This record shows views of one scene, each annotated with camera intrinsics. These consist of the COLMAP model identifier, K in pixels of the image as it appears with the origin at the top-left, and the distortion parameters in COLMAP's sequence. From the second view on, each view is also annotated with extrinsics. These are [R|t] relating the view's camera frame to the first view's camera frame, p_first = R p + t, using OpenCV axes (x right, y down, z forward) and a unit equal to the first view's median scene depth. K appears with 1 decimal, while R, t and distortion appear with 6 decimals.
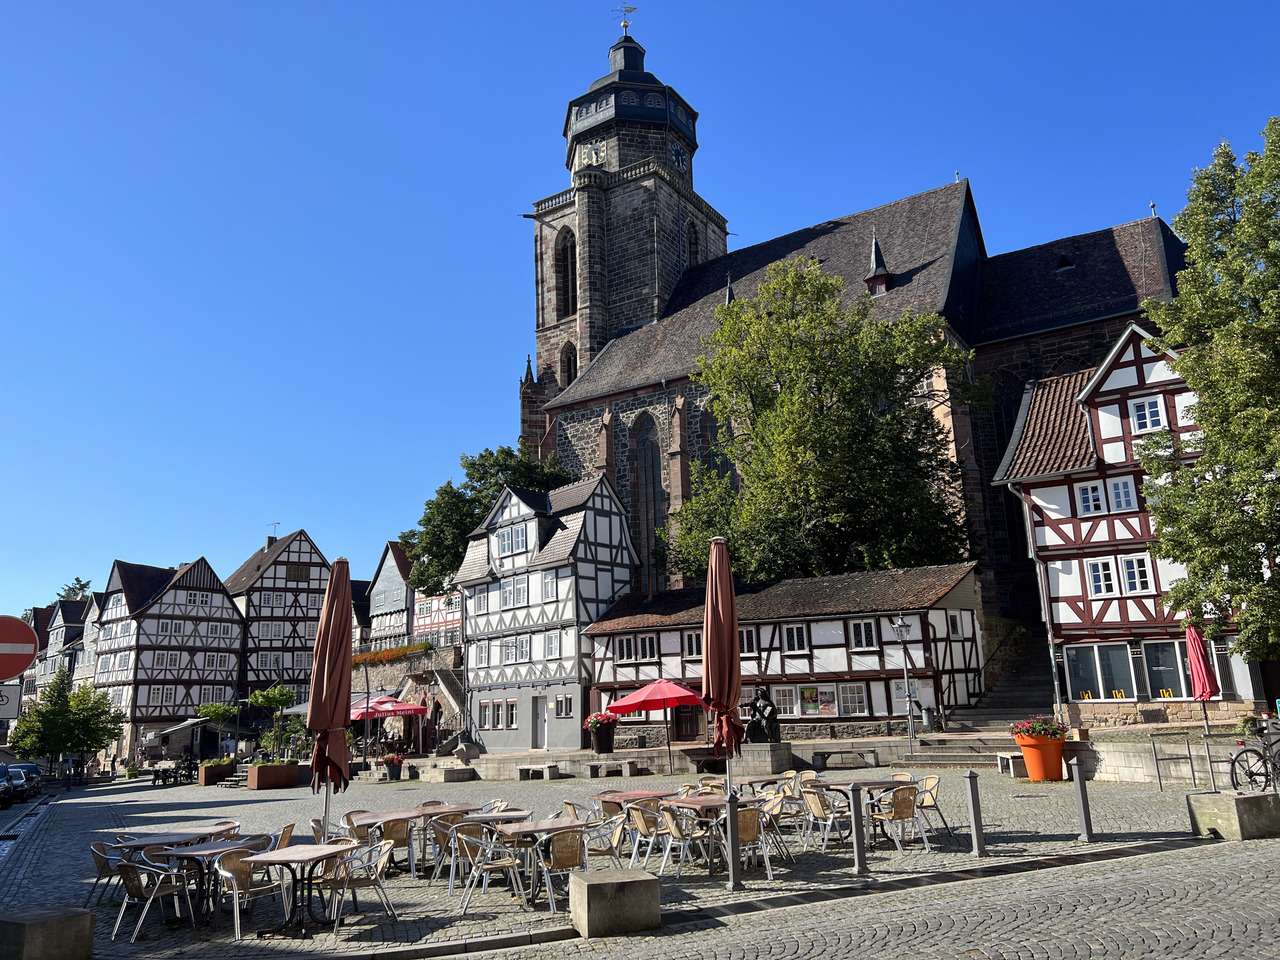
lens RADIAL K [[967.8, 0, 643.6], [0, 967.8, 482.3], [0, 0, 1]] dist [0.071089, -0.090781]
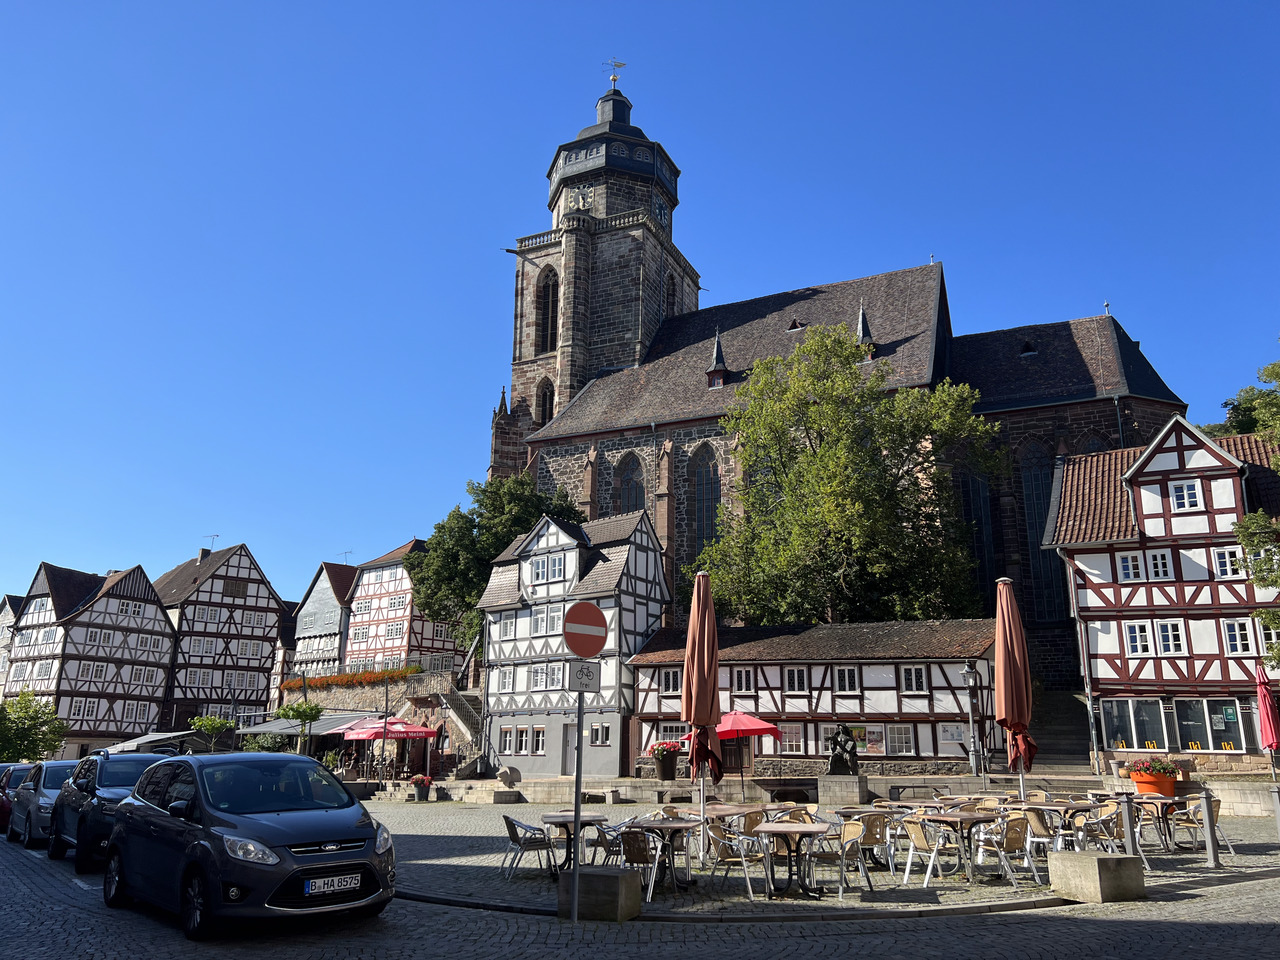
lens RADIAL K [[967.8, 0, 648.5], [0, 967.8, 481.4], [0, 0, 1]] dist [0.071089, -0.090781]
pose [[0.989795, 0.078563, 0.118882, -0.160314], [-0.073211, 0.996125, -0.048741, 0.010051], [-0.122250, 0.039540, 0.991711, -0.030500]]
